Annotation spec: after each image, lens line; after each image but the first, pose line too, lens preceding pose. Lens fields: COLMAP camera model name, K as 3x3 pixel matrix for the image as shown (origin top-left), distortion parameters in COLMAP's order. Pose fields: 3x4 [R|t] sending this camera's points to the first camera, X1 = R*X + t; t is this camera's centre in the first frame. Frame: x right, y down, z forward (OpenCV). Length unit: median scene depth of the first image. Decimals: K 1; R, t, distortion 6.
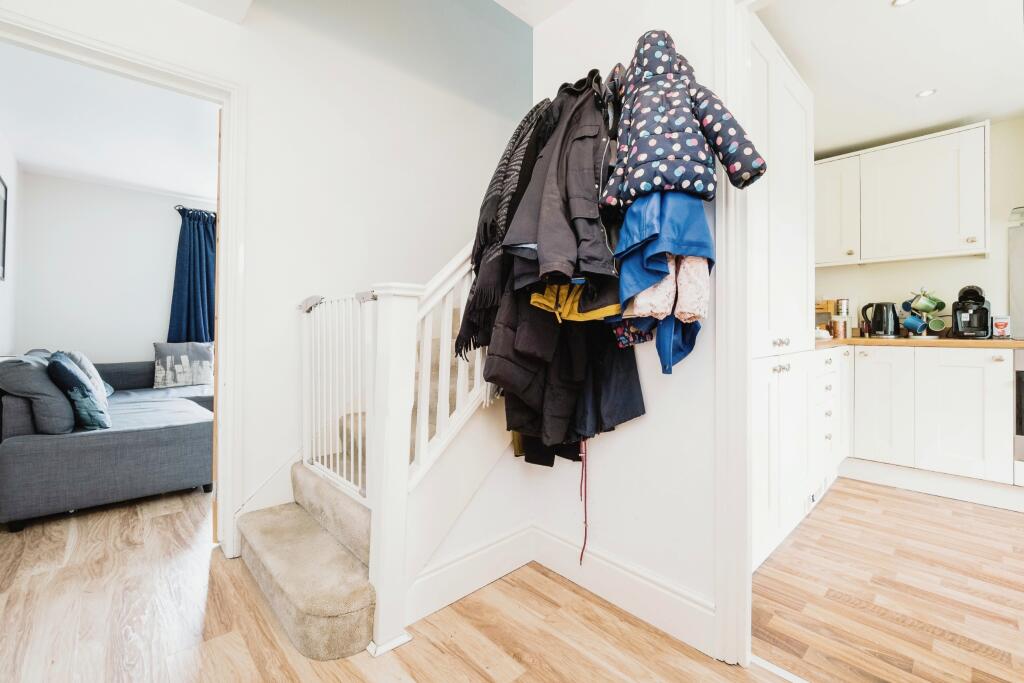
lens RADIAL K [[444.8, 0, 509.5], [0, 444.8, 336.2], [0, 0, 1]] dist [-0.003510, -0.000392]
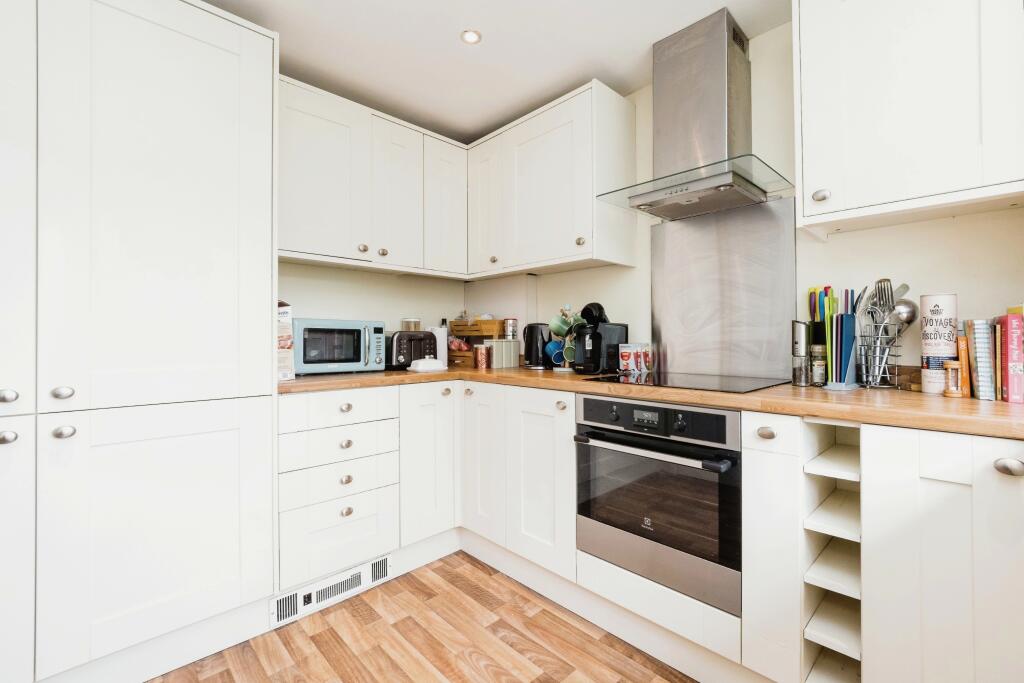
lens RADIAL K [[450.6, 0, 515.3], [0, 450.6, 337.2], [0, 0, 1]] dist [0.000784, -0.000110]
pose [[0.999959, 0.006886, 0.005963, 0.867773], [-0.006751, 0.999728, -0.022332, -0.036275], [-0.006115, 0.022290, 0.999733, 0.225257]]
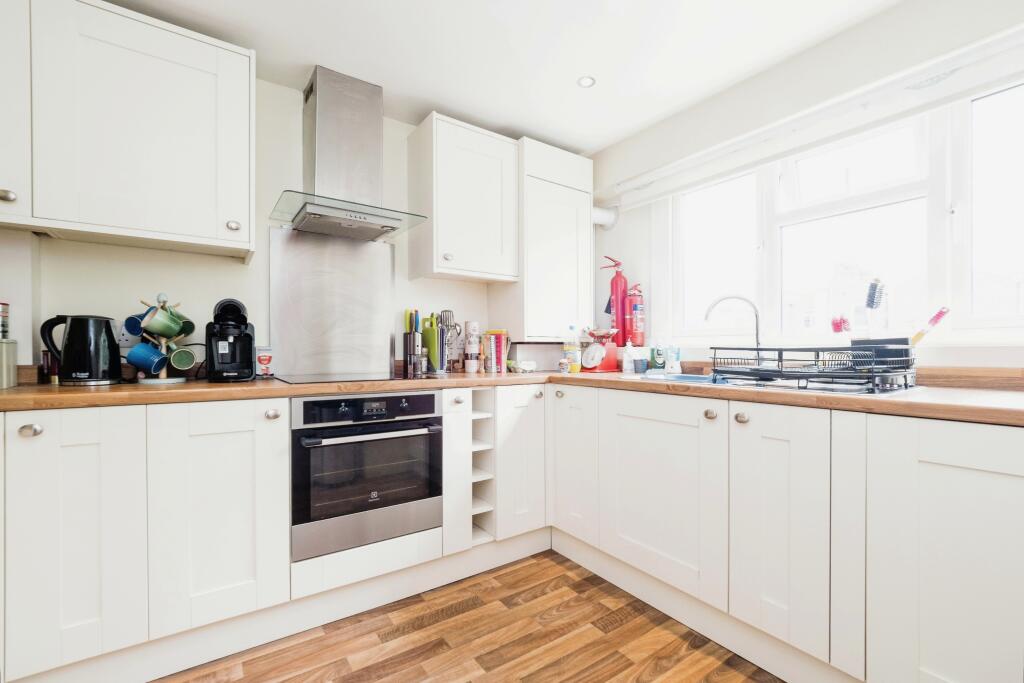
lens RADIAL K [[445.5, 0, 514.8], [0, 445.5, 350.0], [0, 0, 1]] dist [0.001426, -0.000141]
pose [[0.150724, 0.008409, 0.988540, 0.439089], [0.015200, 0.999826, -0.010822, -0.024771], [-0.988459, 0.016657, 0.150570, 0.468738]]
